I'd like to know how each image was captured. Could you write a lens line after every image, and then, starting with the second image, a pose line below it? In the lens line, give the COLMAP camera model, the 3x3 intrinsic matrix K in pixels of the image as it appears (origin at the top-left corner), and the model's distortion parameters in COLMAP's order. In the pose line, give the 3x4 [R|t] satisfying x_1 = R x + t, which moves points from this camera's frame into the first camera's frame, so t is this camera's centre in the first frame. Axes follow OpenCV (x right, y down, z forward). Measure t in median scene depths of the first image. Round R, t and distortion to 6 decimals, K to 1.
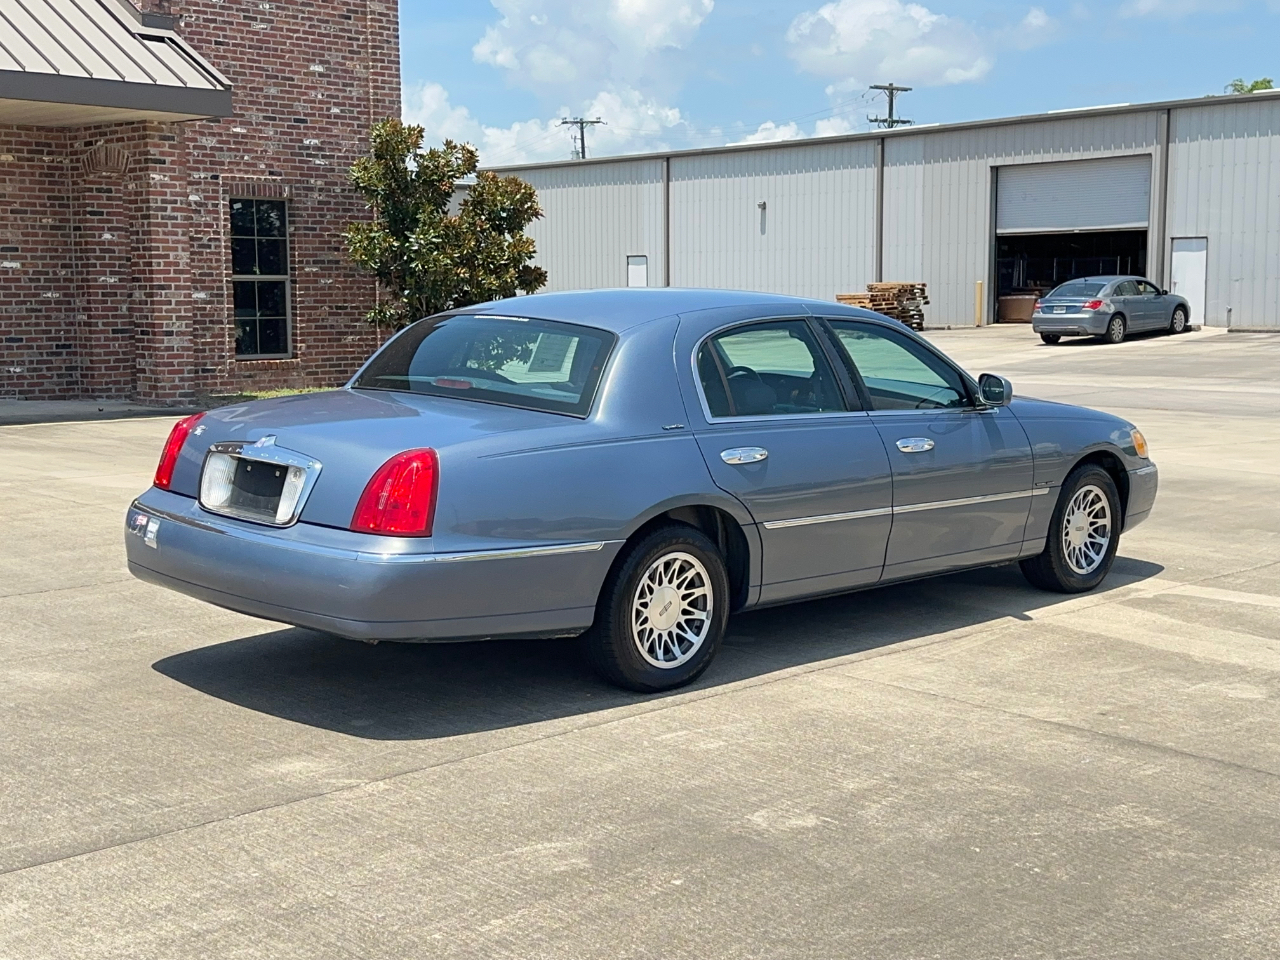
lens RADIAL K [[1741.2, 0, 638.3], [0, 1741.2, 481.7], [0, 0, 1]] dist [0.182343, -0.364281]
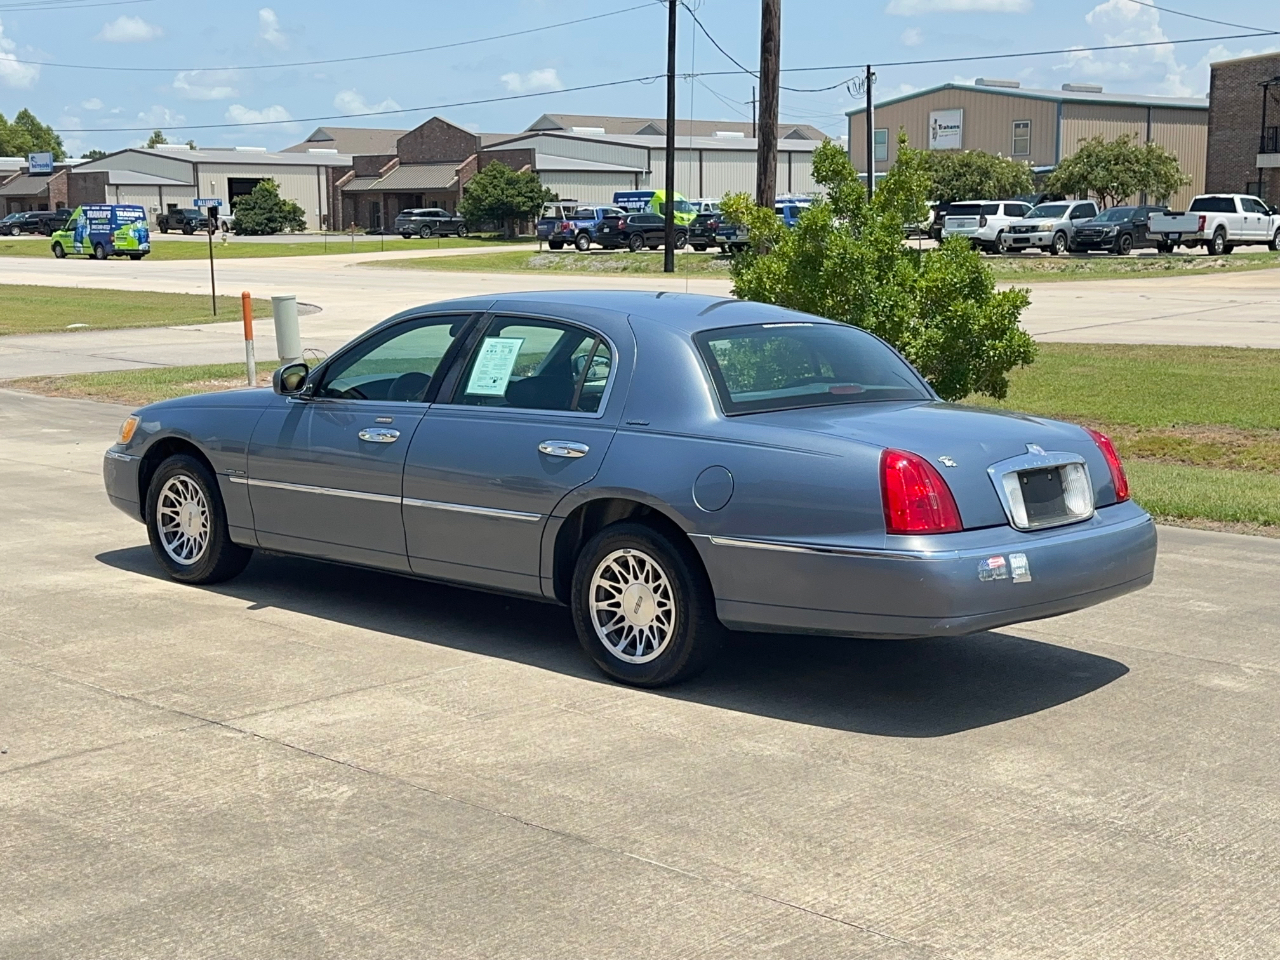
lens RADIAL K [[1727.2, 0, 640.6], [0, 1727.2, 485.6], [0, 0, 1]] dist [0.180377, -0.331264]
pose [[-0.040744, -0.146970, 0.988301, -0.393487], [0.117271, 0.981583, 0.150805, -0.059439], [-0.992264, 0.122043, -0.022759, 0.405078]]
